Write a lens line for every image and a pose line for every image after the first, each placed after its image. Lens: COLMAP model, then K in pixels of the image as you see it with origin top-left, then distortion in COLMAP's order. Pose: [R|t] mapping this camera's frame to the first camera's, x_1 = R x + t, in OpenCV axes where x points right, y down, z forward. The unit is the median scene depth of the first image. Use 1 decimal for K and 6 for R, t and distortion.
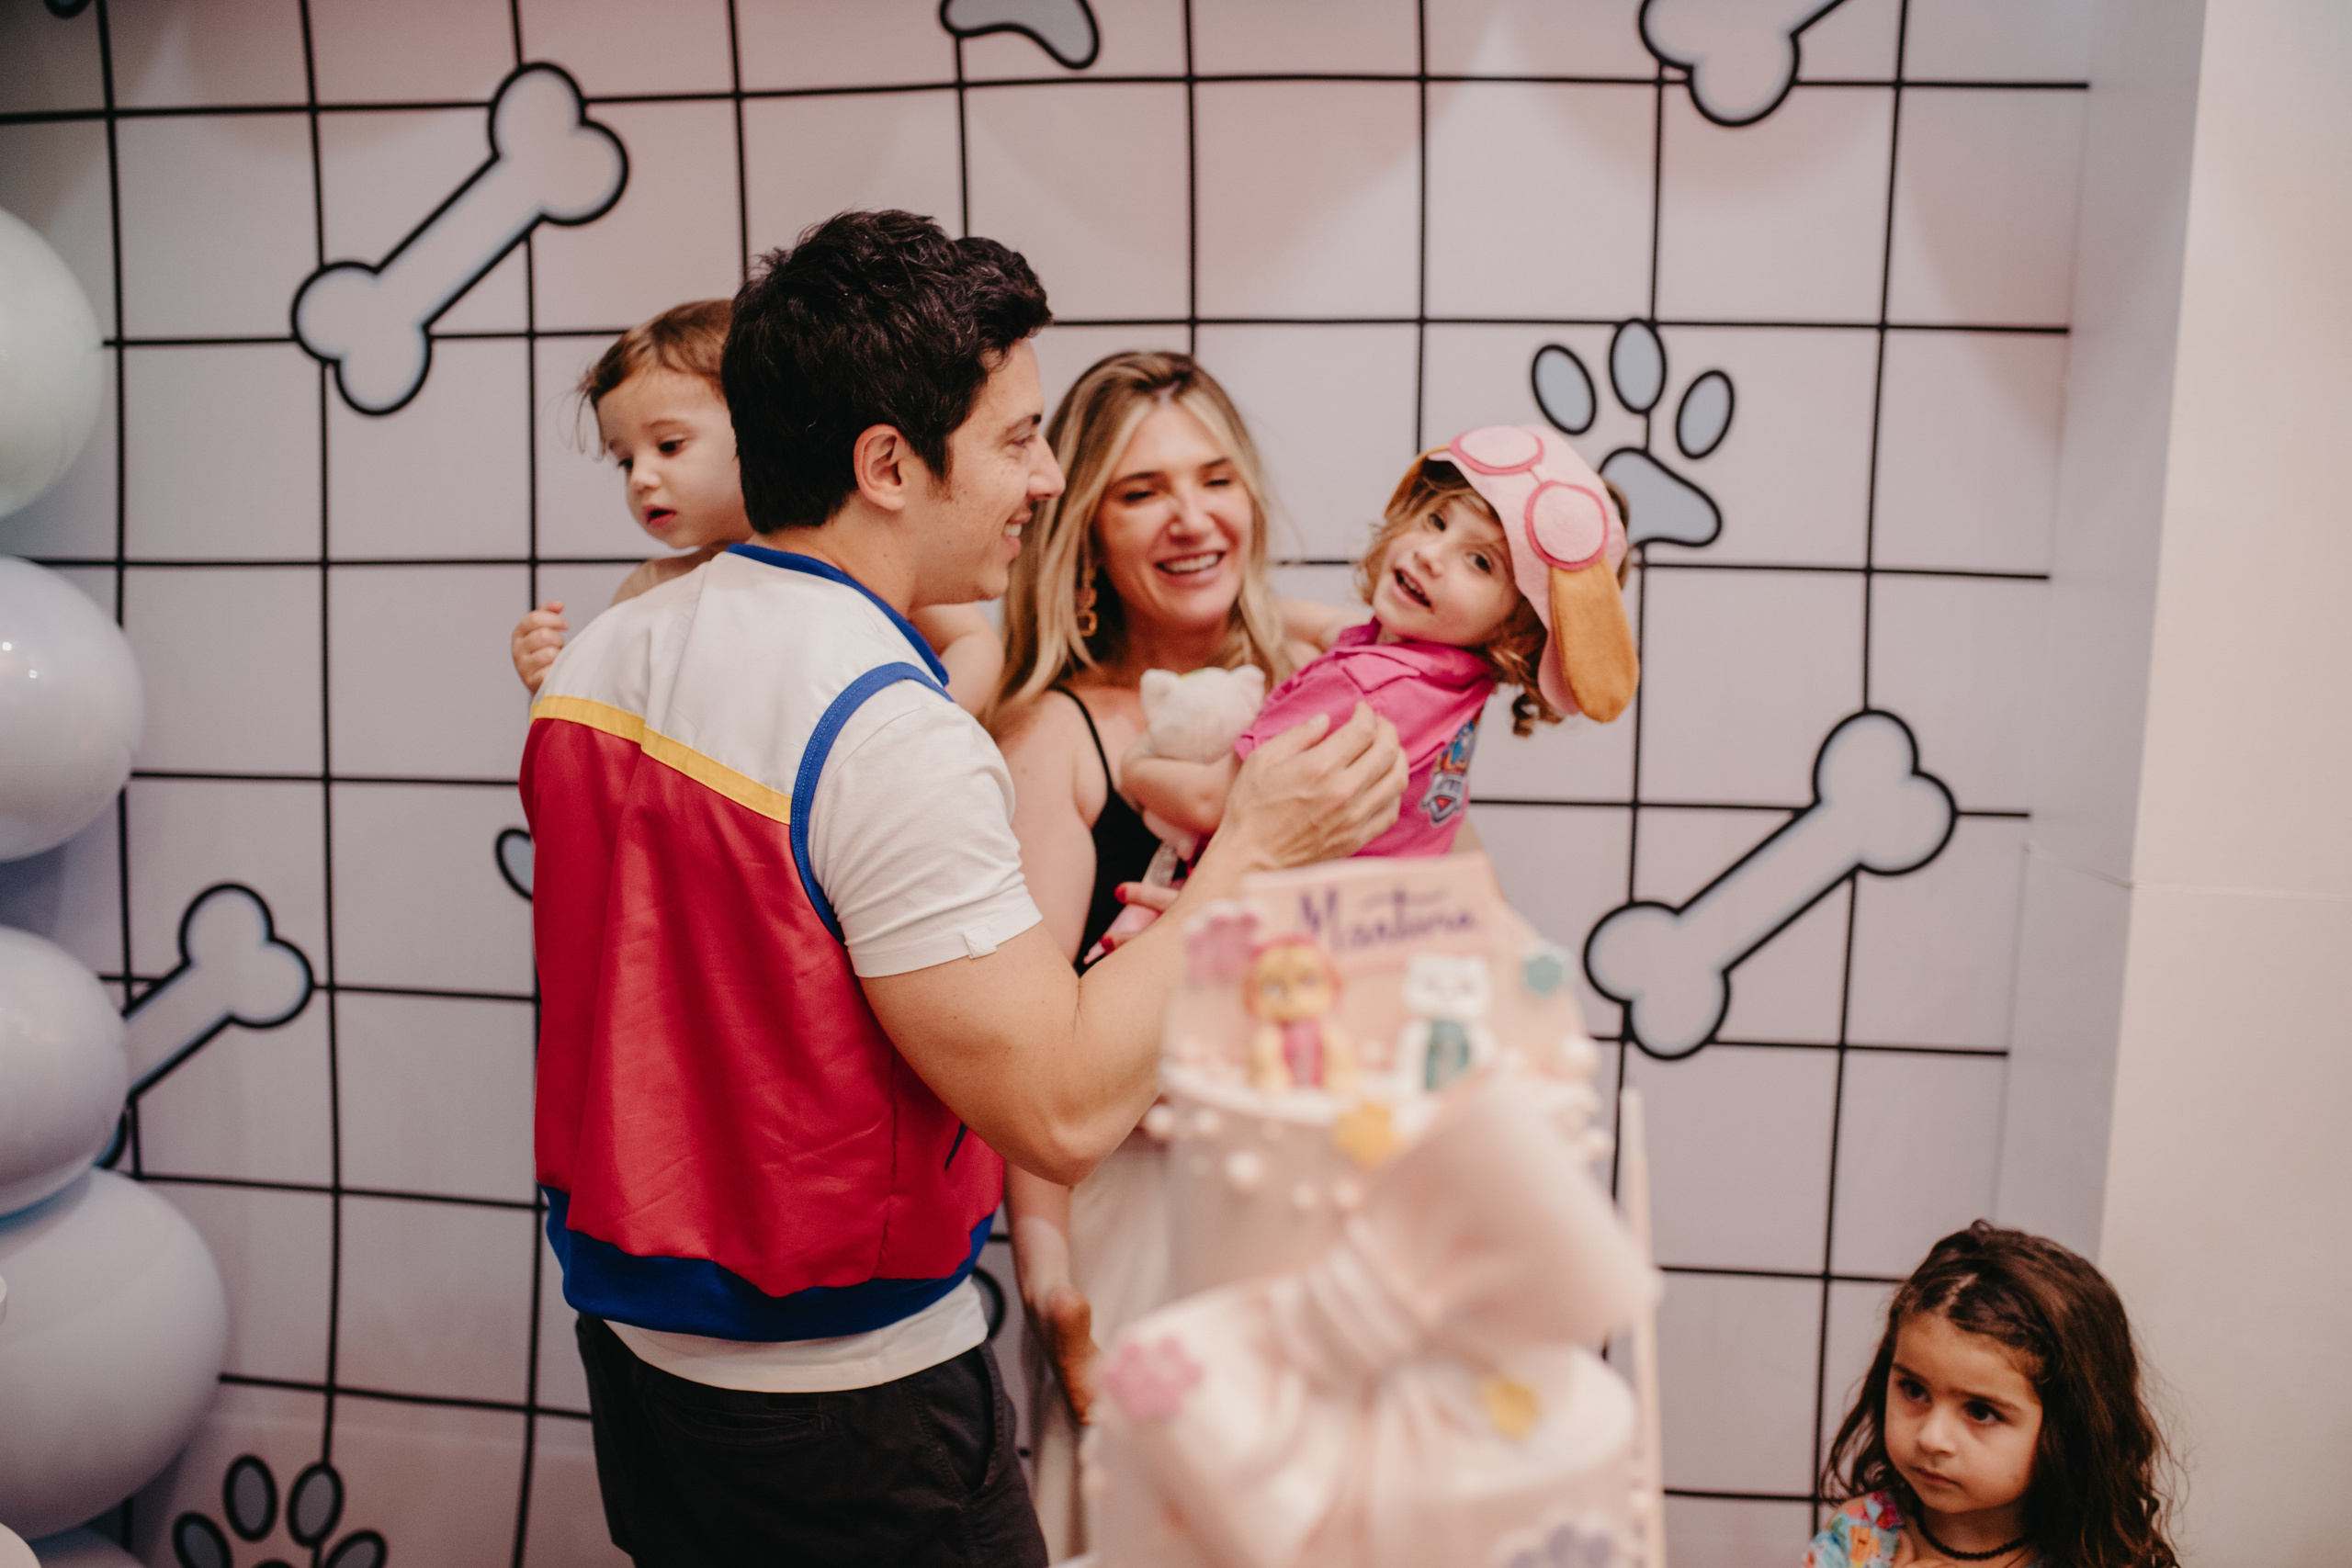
lens RADIAL K [[2277.6, 0, 1176.0], [0, 2277.6, 784.0], [0, 0, 1]] dist [-0.063593, 0.108384]
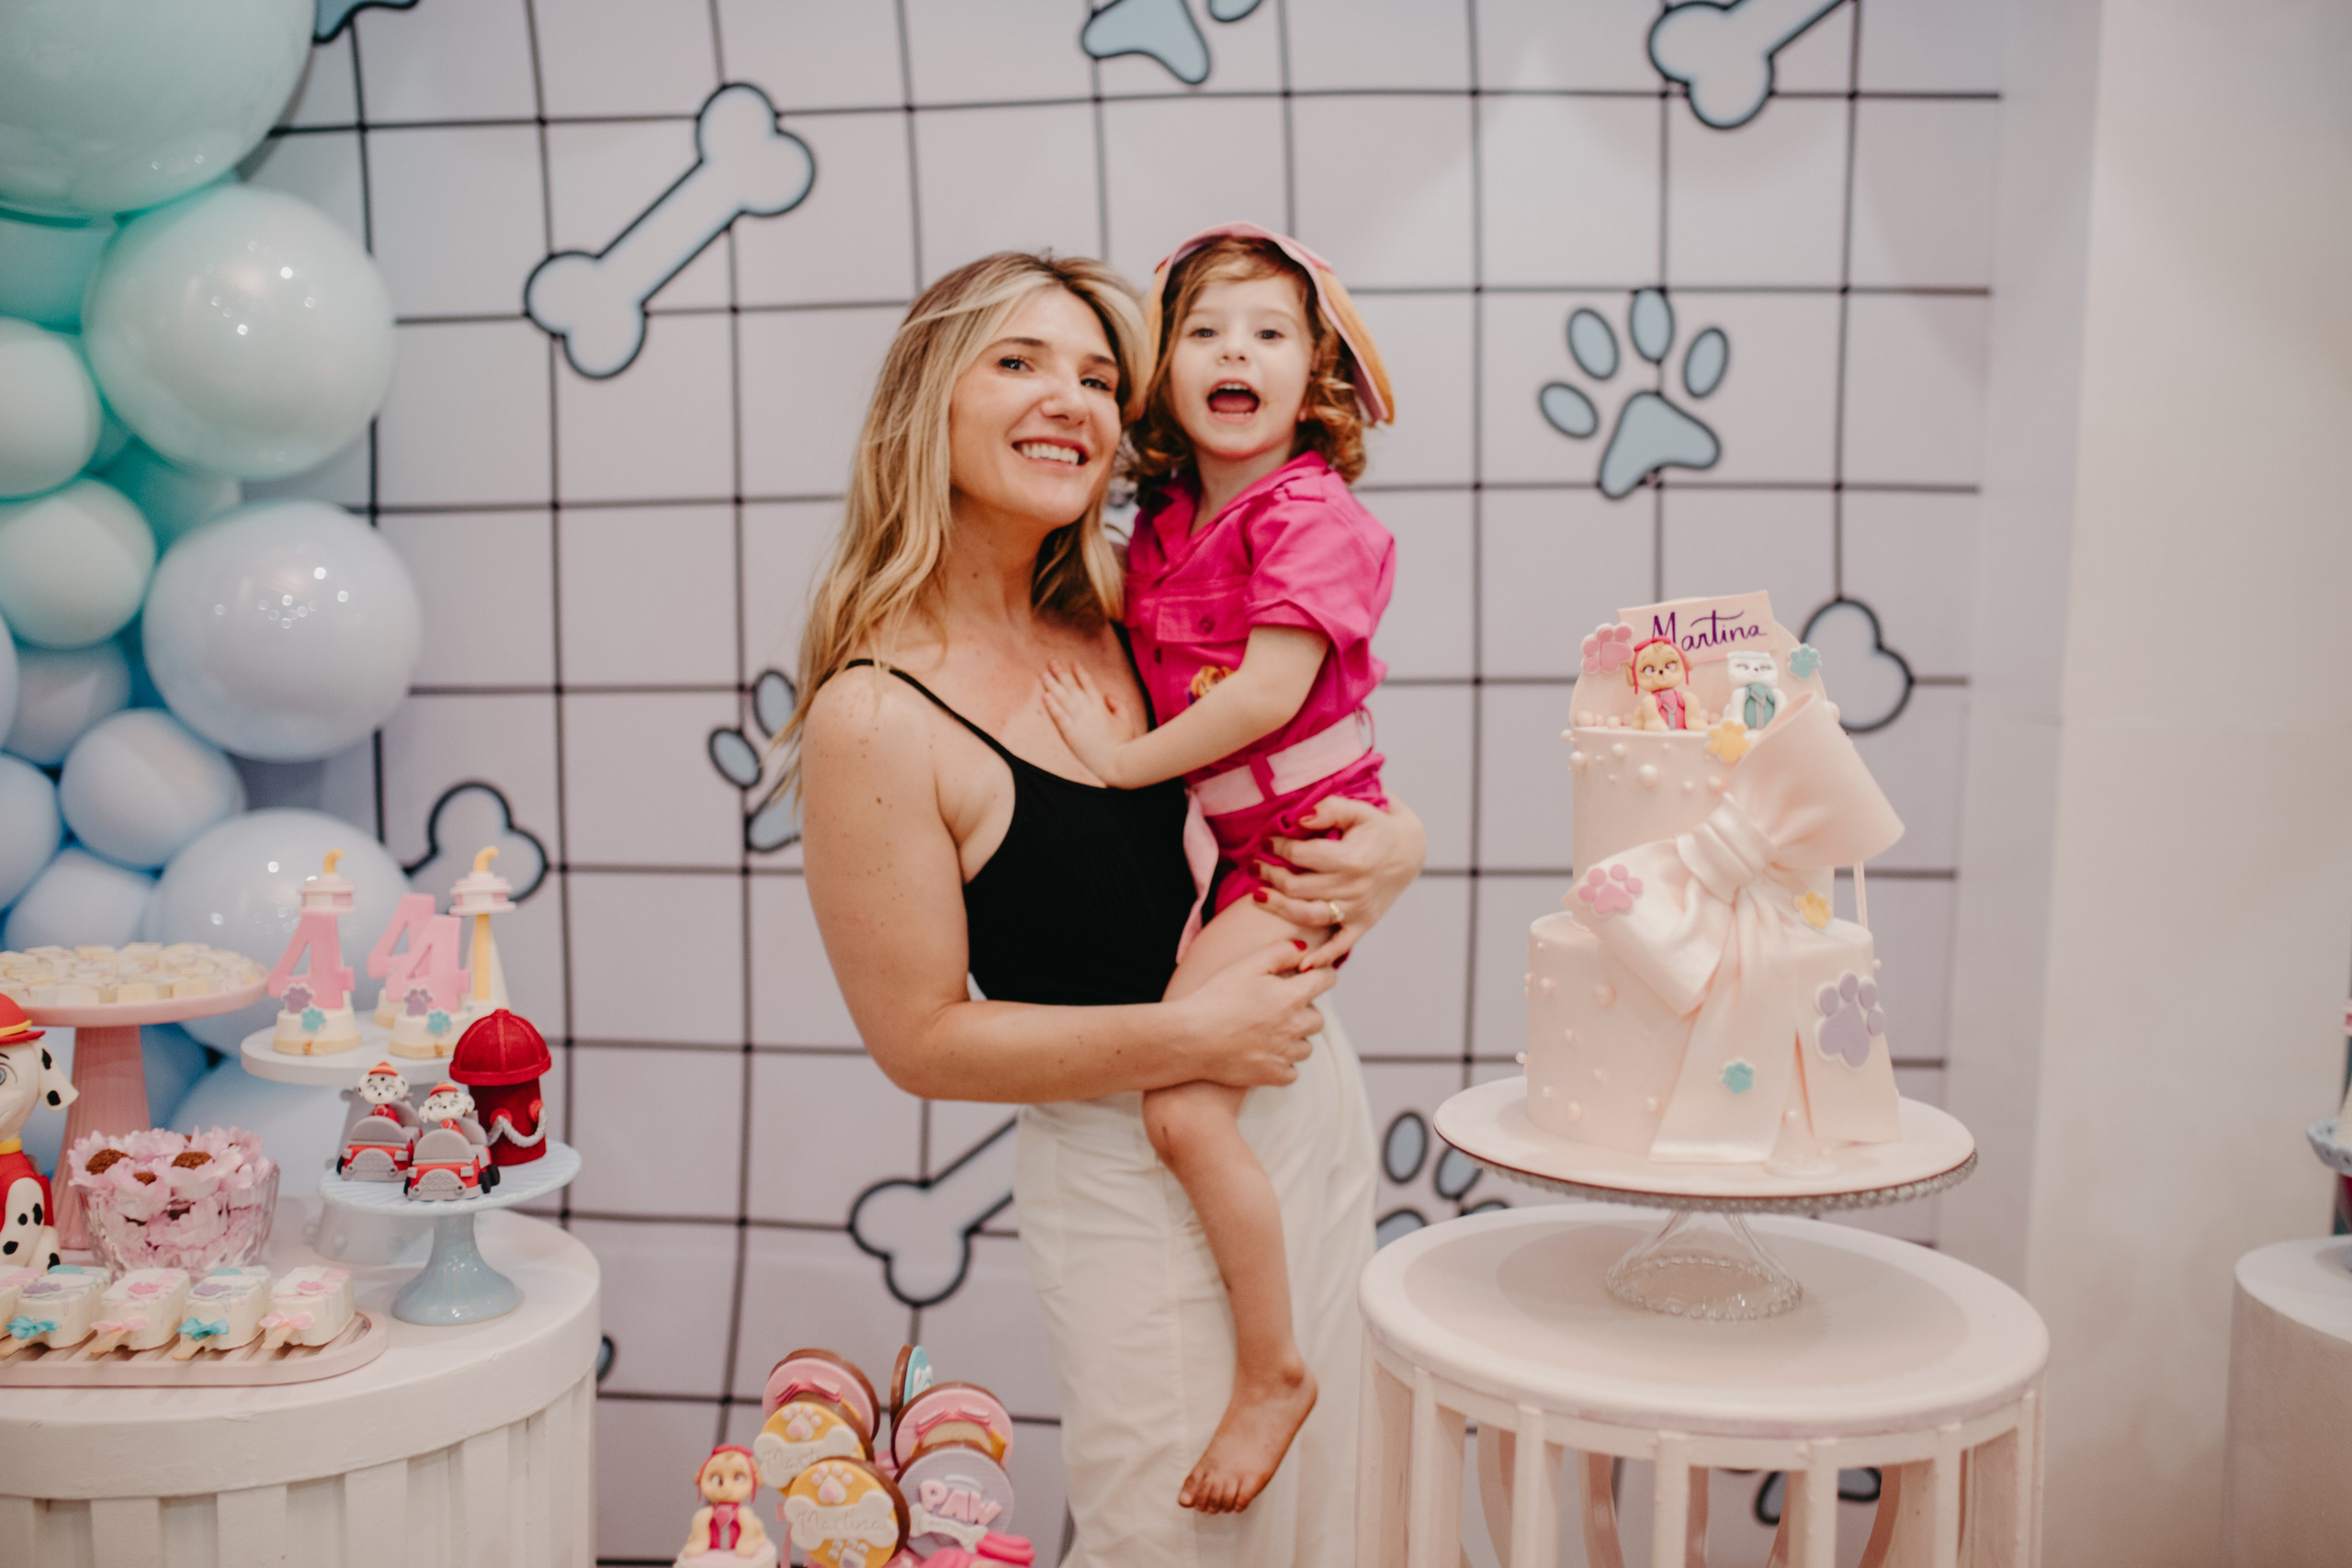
lens RADIAL K [[2277.6, 0, 1176.0], [0, 2277.6, 784.0], [0, 0, 1]] dist [-0.063593, 0.108384]
pose [[0.997022, -0.027013, 0.072231, -0.150672], [0.027122, 0.999632, -0.000534, 0.059871], [-0.072190, 0.002491, 0.997388, -0.212850]]
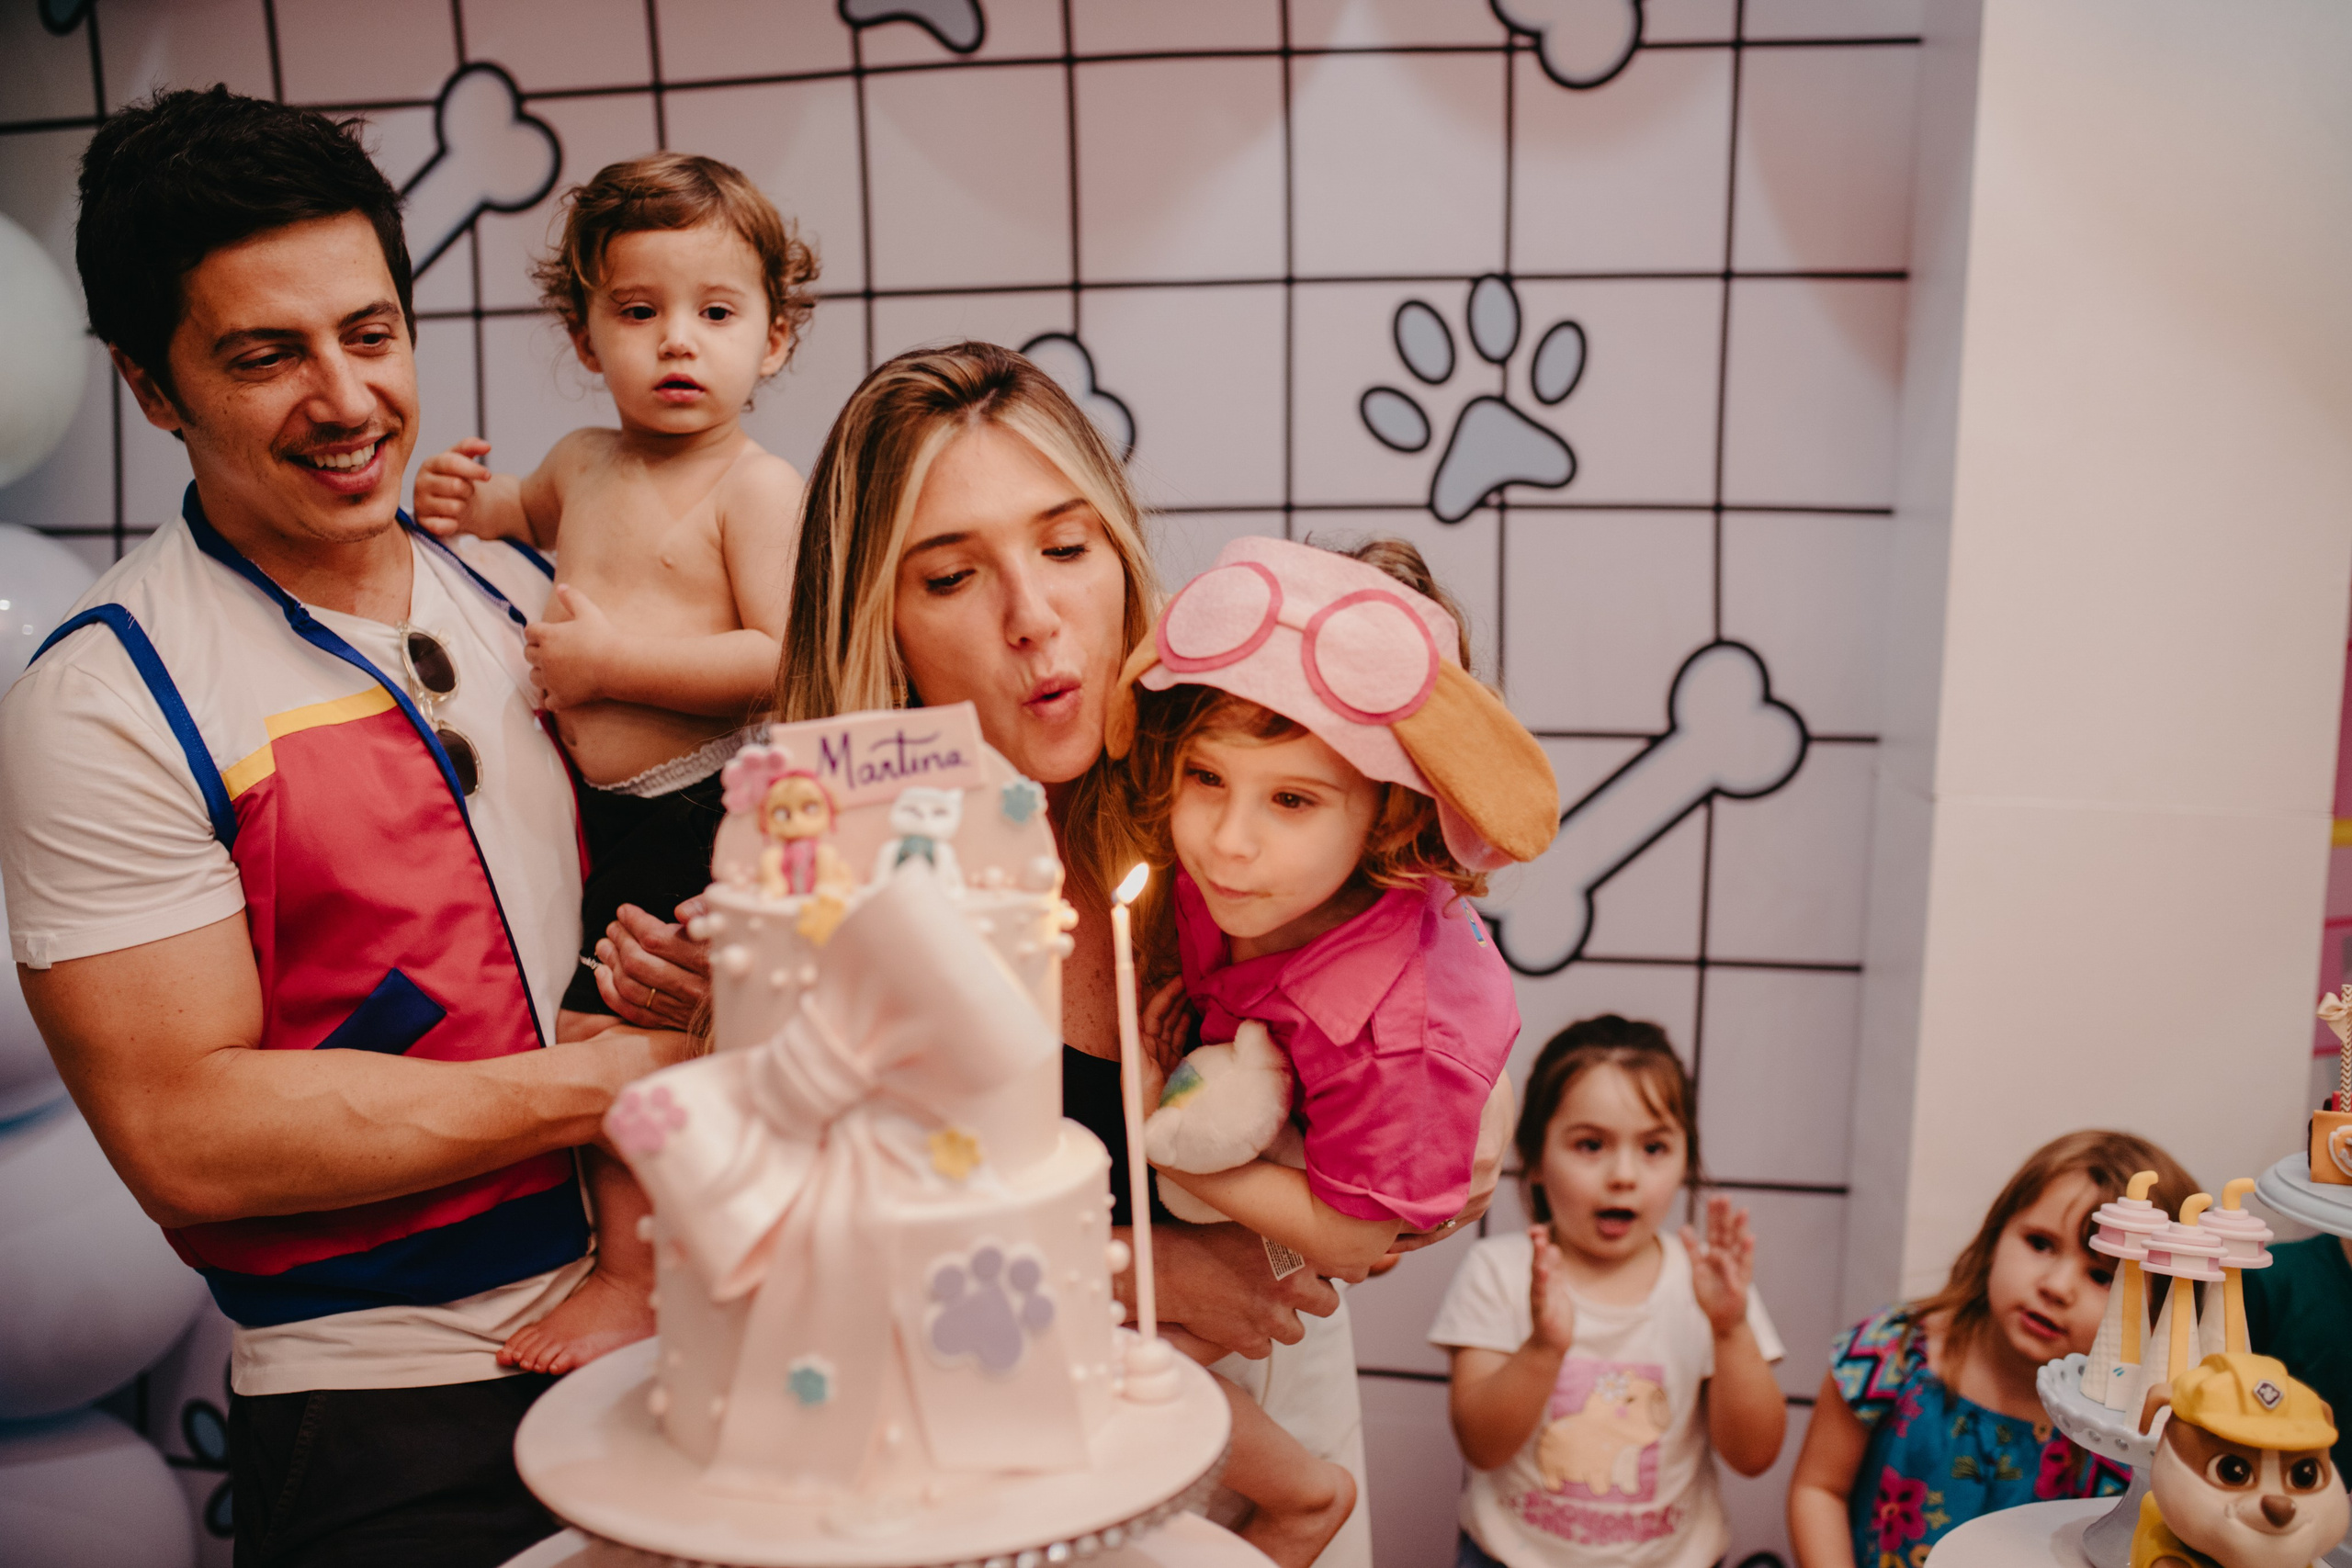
lens RADIAL K [[2277.6, 0, 1176.0], [0, 2277.6, 784.0], [0, 0, 1]] dist [-0.063593, 0.108384]
pose [[0.997954, -0.009520, -0.063217, 0.120311], [0.009875, 0.999937, 0.005305, 0.025808], [0.063162, -0.005919, 0.997986, -0.067042]]
